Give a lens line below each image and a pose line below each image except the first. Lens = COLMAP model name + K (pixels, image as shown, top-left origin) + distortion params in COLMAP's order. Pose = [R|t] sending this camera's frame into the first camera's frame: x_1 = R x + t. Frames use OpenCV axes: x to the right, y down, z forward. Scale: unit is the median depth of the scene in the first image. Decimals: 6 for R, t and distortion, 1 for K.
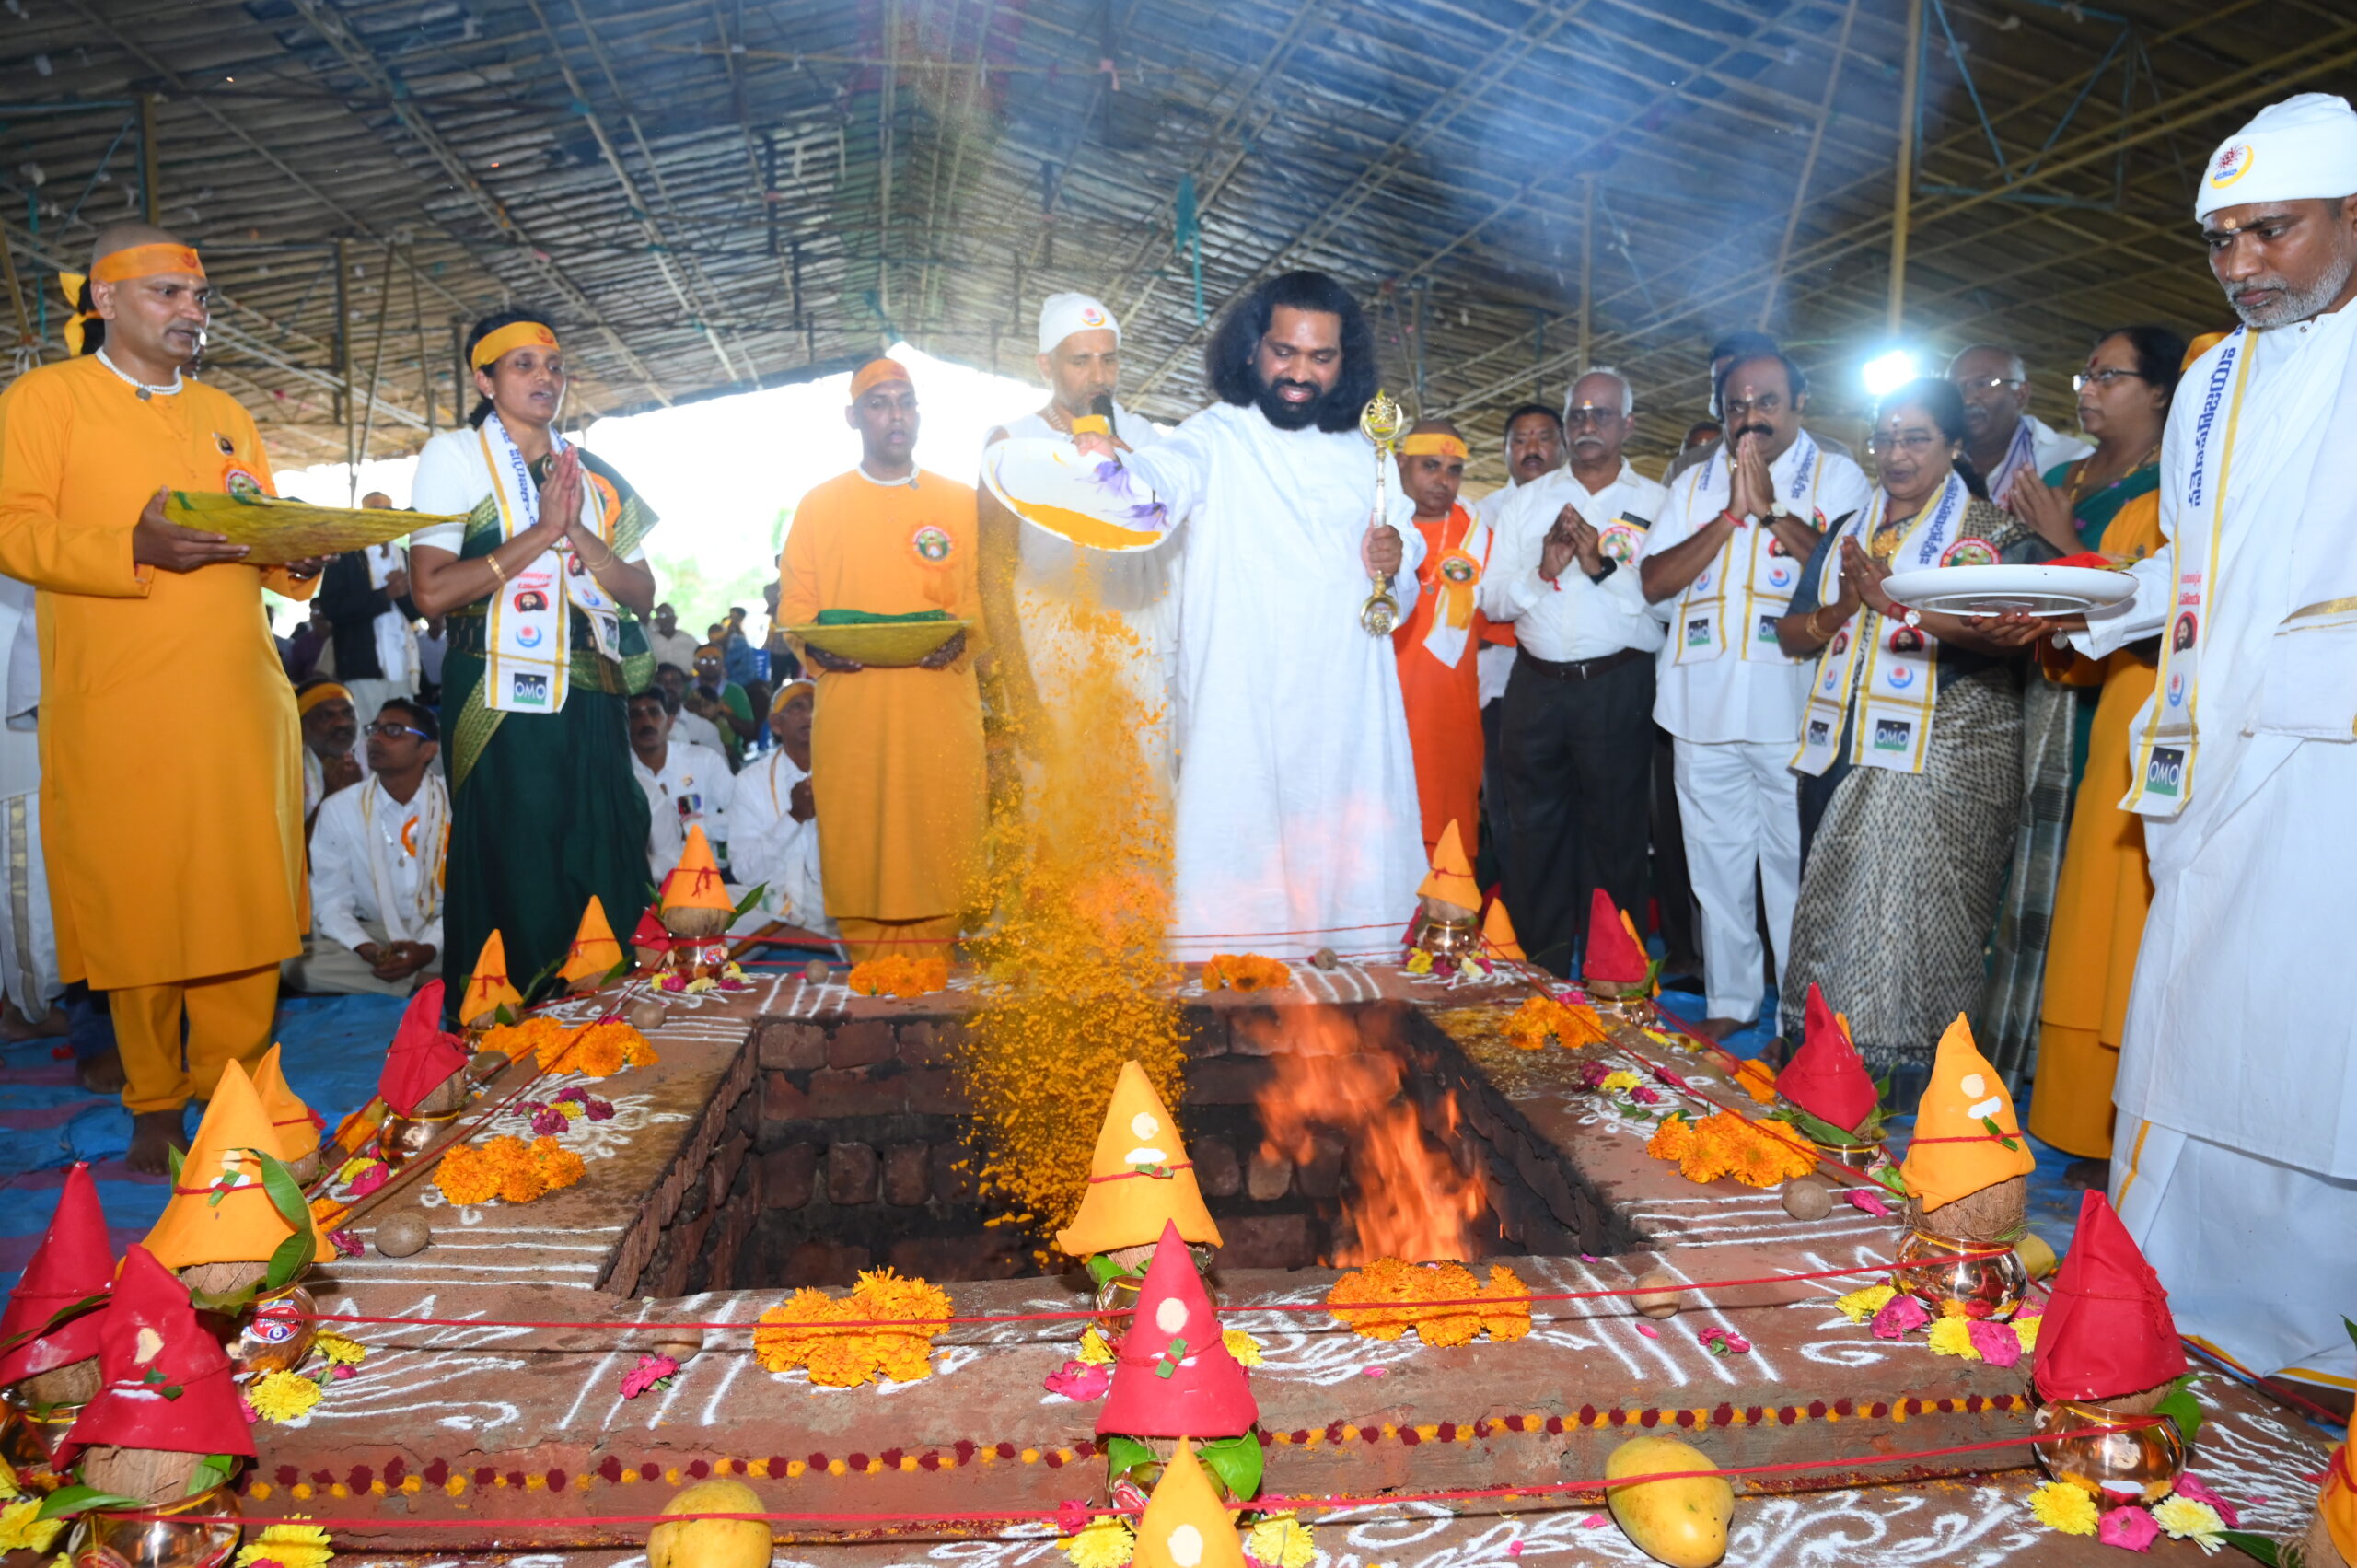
lens RADIAL K [[1613.1, 0, 1233.3], [0, 1613.1, 784.9], [0, 0, 1]] dist [0.002462, 0.001957]
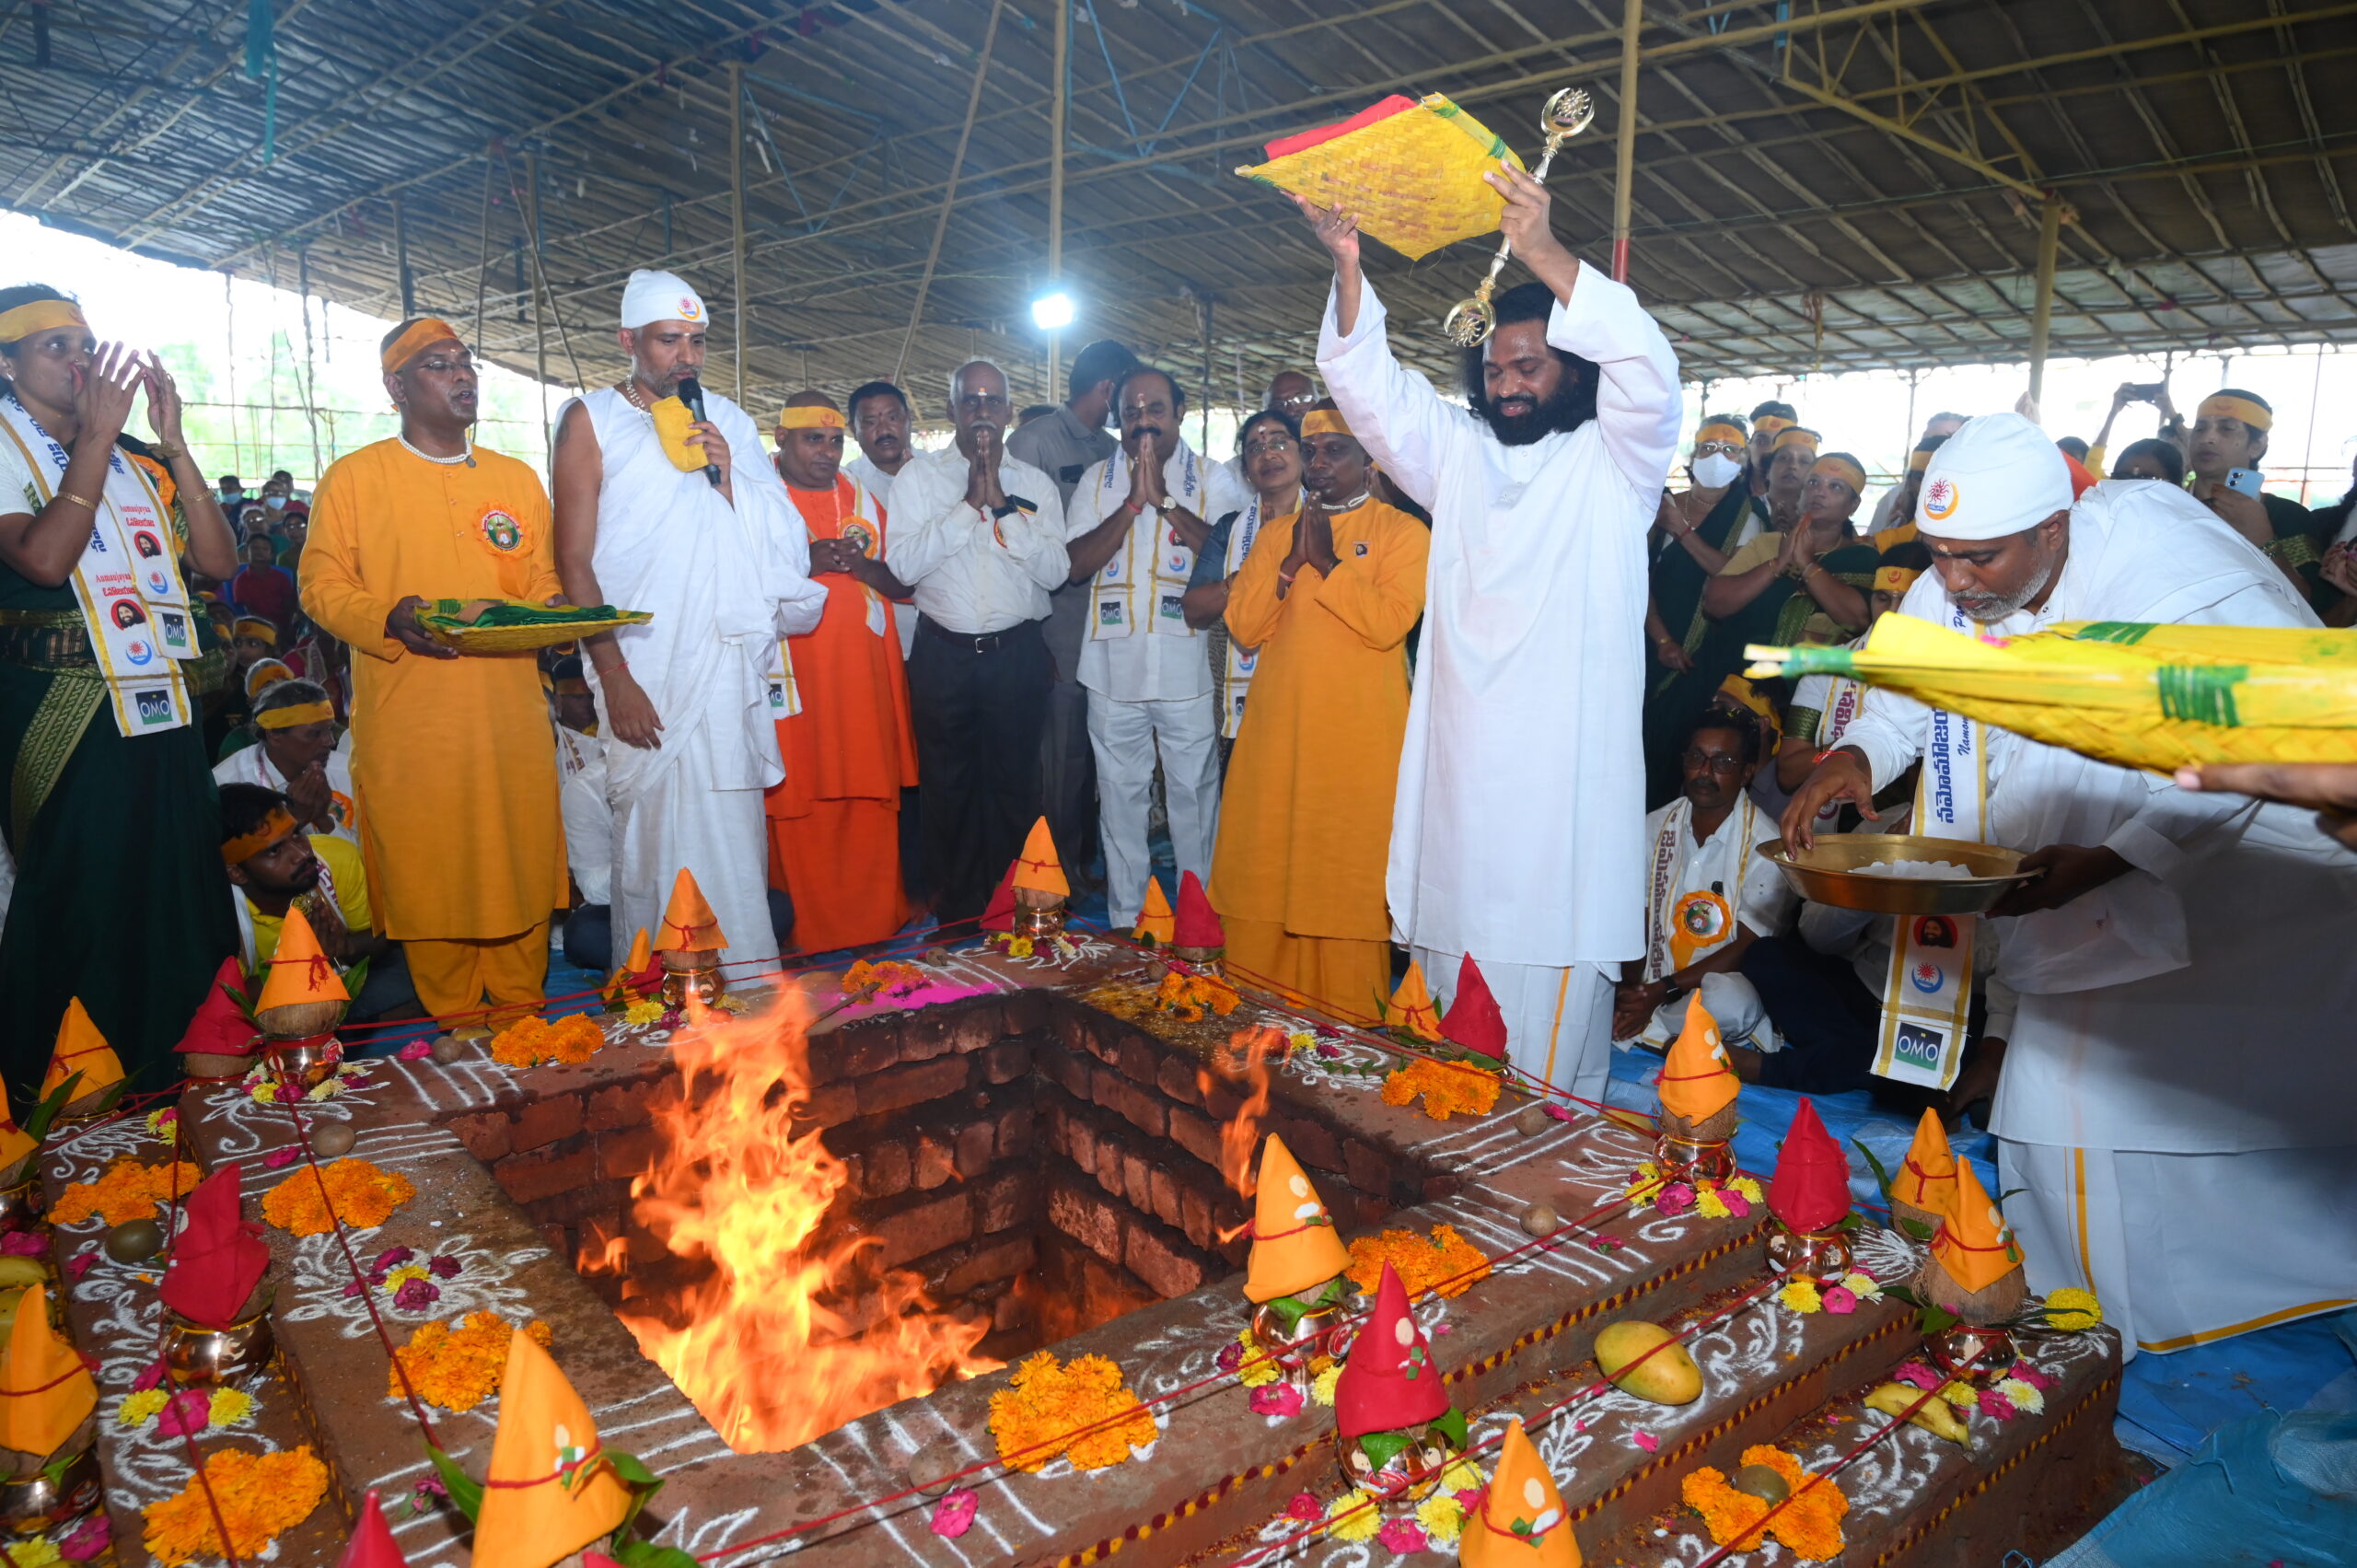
lens RADIAL K [[1613.1, 0, 1187.4], [0, 1613.1, 781.9], [0, 0, 1]] dist [0.002462, 0.001957]
pose [[0.832280, -0.077576, 0.548901, -0.577642], [0.028573, 0.994847, 0.097278, -0.159827], [-0.553619, -0.065278, 0.830208, 0.039511]]
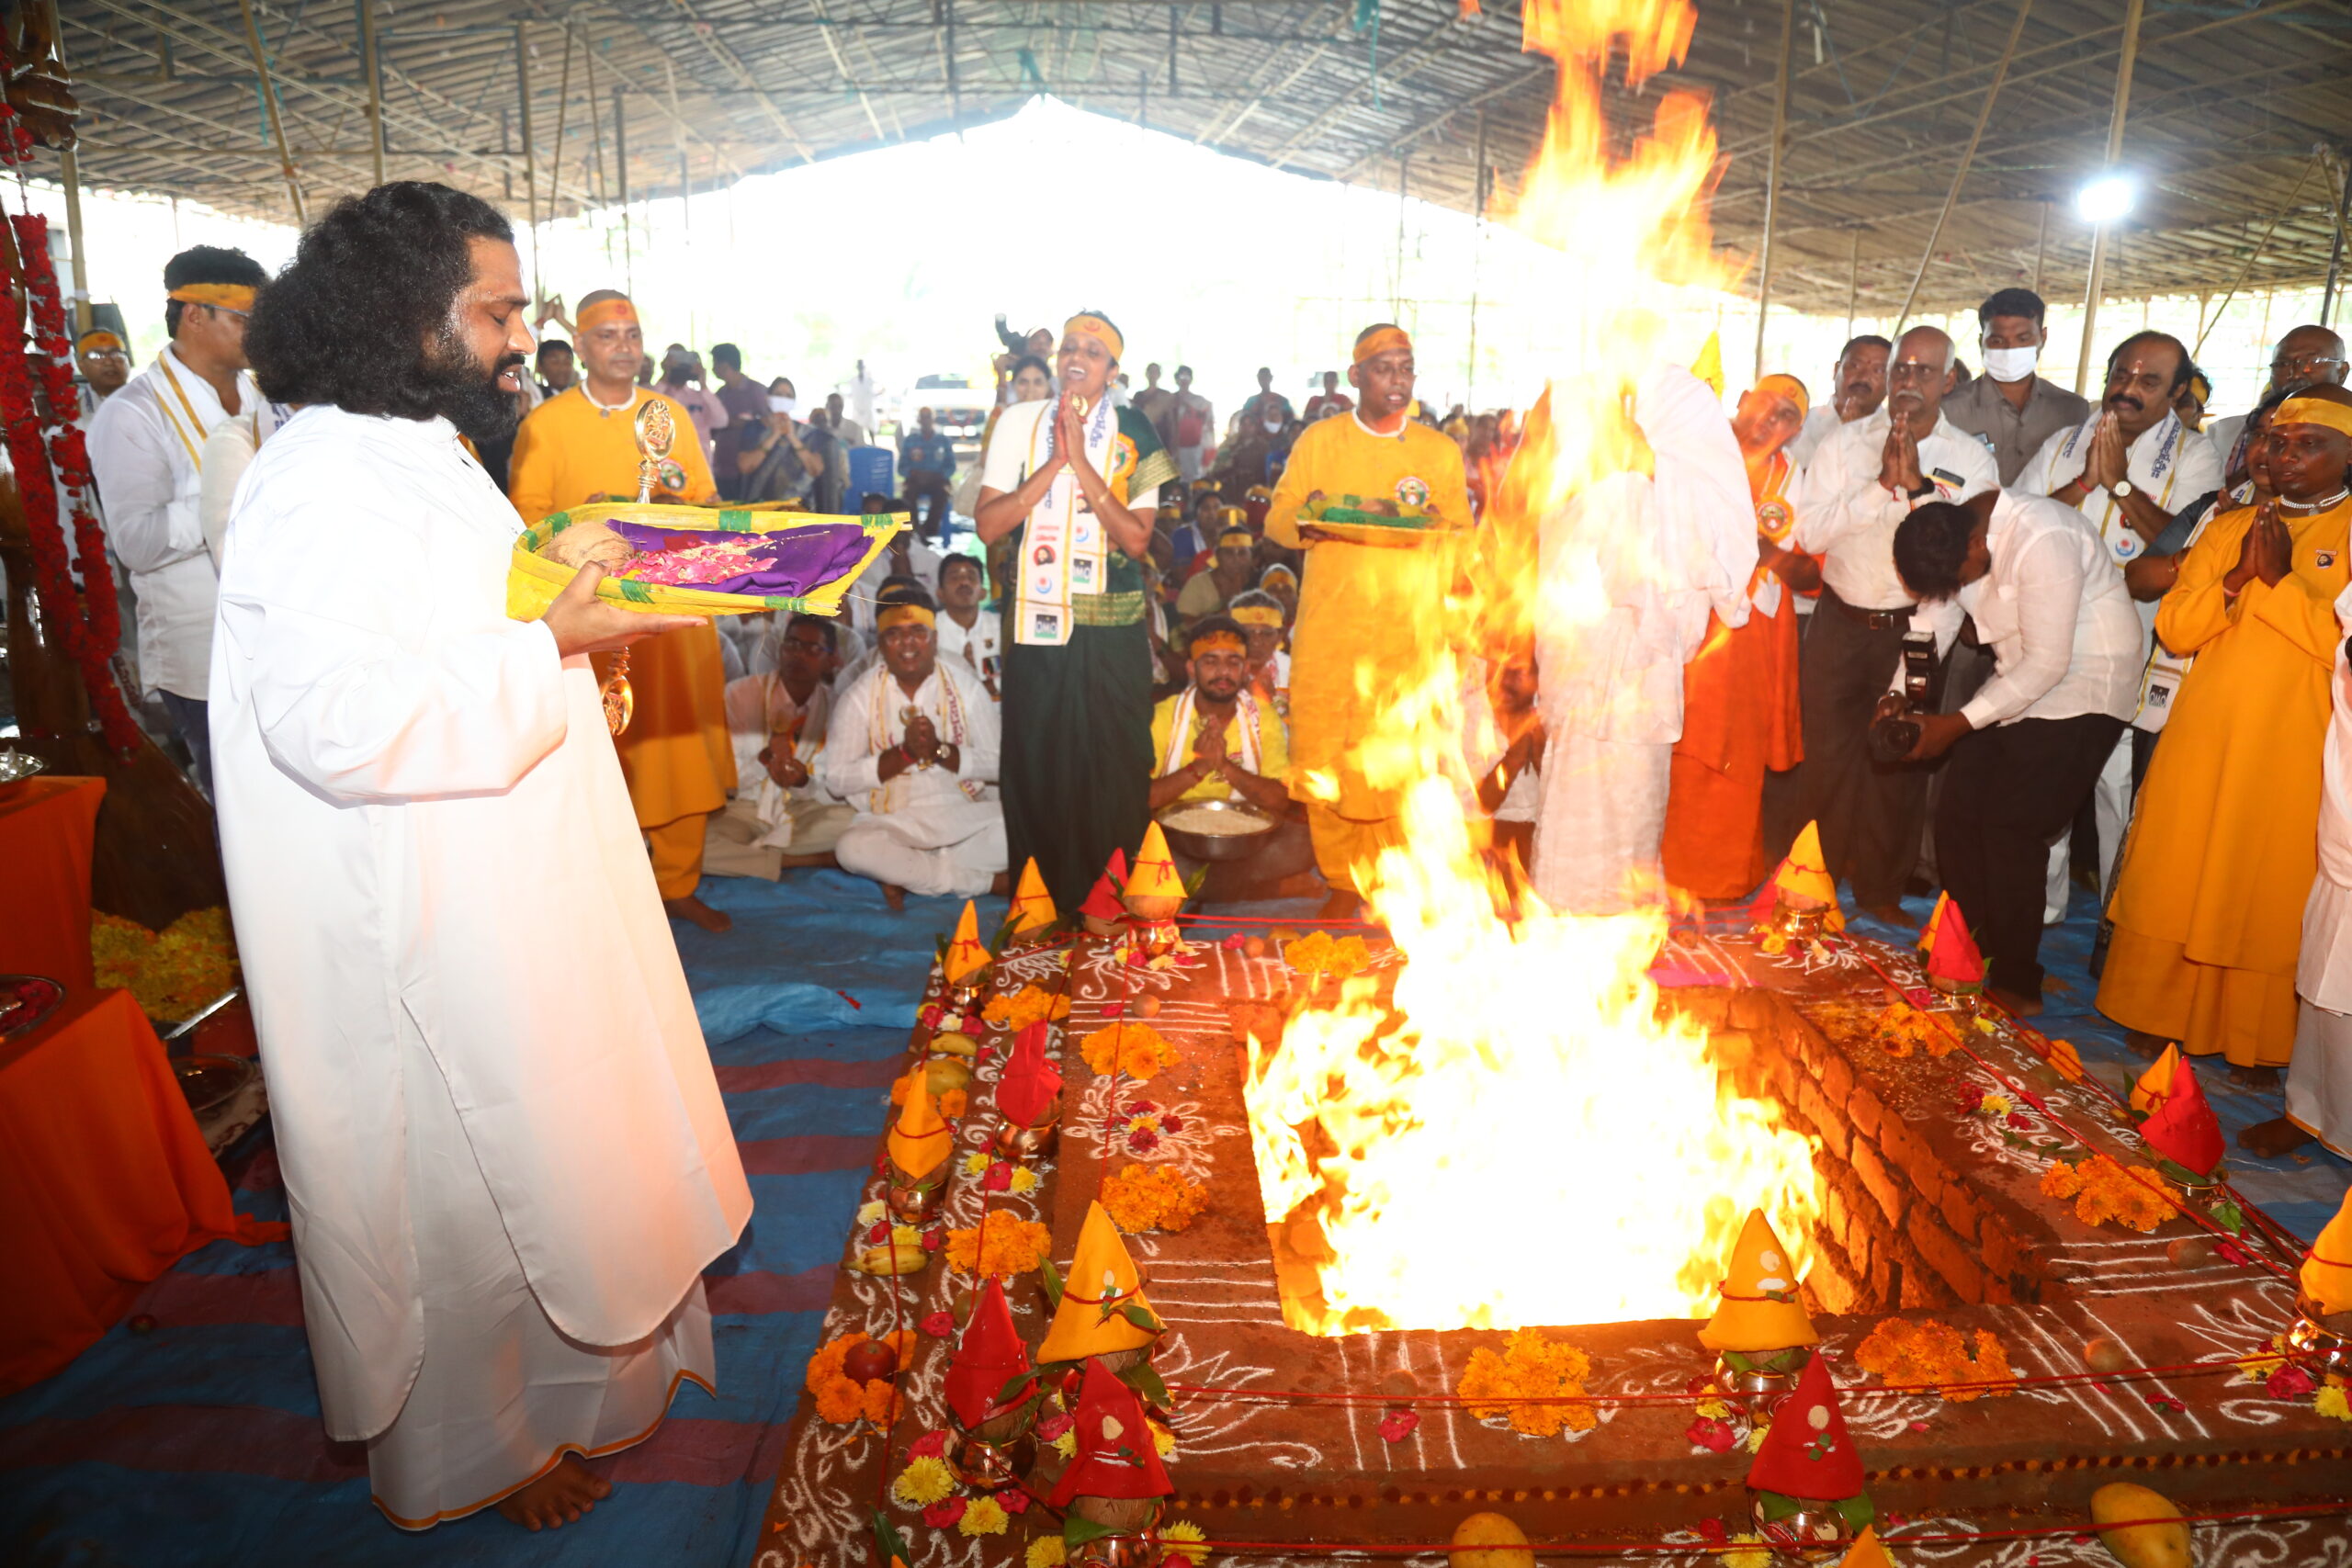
lens RADIAL K [[1680.3, 0, 1218.9], [0, 1680.3, 742.9], [0, 0, 1]] dist [-0.112988, 0.067477]
pose [[0.999022, 0.021313, -0.038735, -0.347614], [-0.014812, 0.986849, 0.160962, -0.316317], [0.041656, -0.160231, 0.986200, -0.219172]]
